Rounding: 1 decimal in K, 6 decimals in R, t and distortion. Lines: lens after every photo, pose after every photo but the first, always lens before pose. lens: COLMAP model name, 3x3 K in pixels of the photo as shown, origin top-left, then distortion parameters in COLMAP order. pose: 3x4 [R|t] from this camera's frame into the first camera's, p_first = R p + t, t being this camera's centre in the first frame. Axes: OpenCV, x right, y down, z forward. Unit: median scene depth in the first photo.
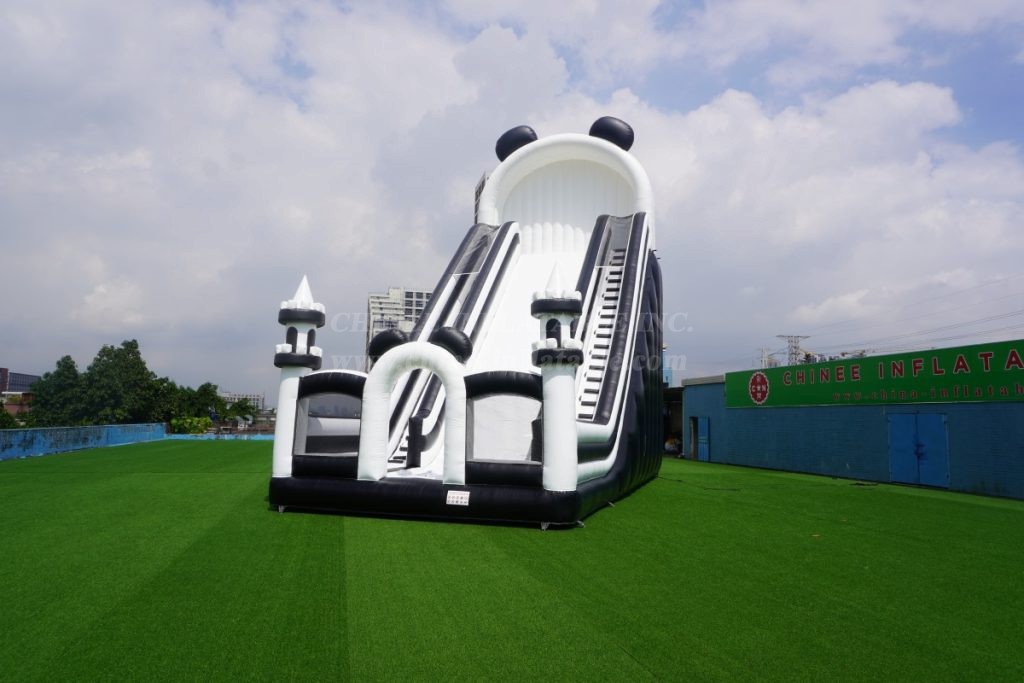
lens RADIAL K [[758.3, 0, 512.0], [0, 758.3, 341.5], [0, 0, 1]] dist [-0.001318, 0.181966]
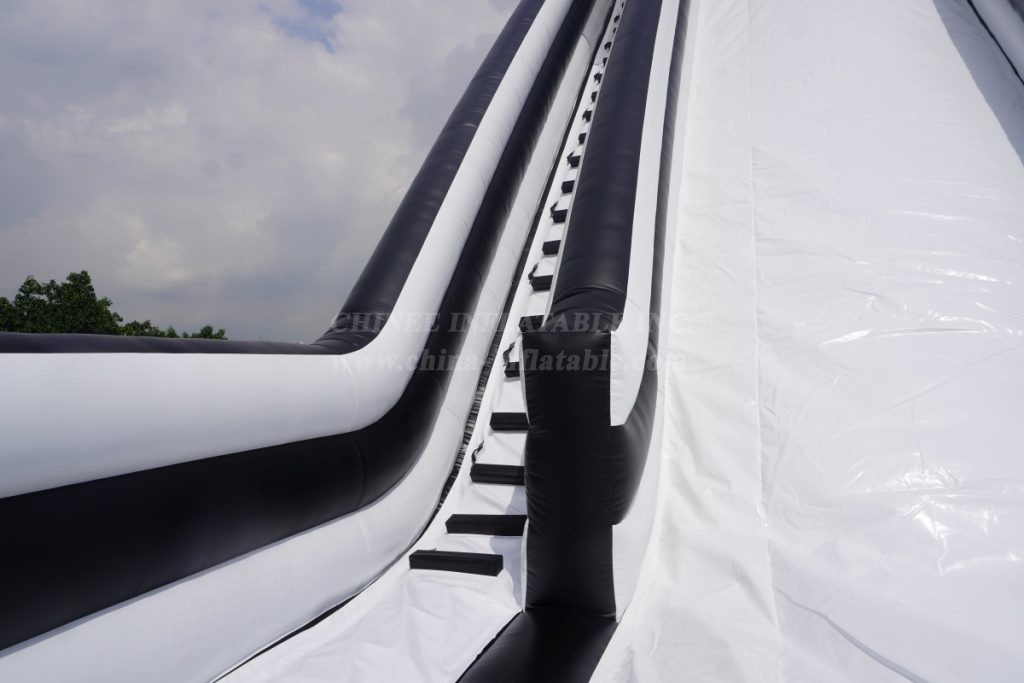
lens RADIAL K [[758.3, 0, 512.0], [0, 758.3, 341.5], [0, 0, 1]] dist [-0.001318, 0.181966]
pose [[0.996848, -0.048136, -0.063060, -0.044548], [0.052752, 0.995884, 0.073701, 0.031779], [0.059253, -0.076795, 0.995285, 0.289208]]
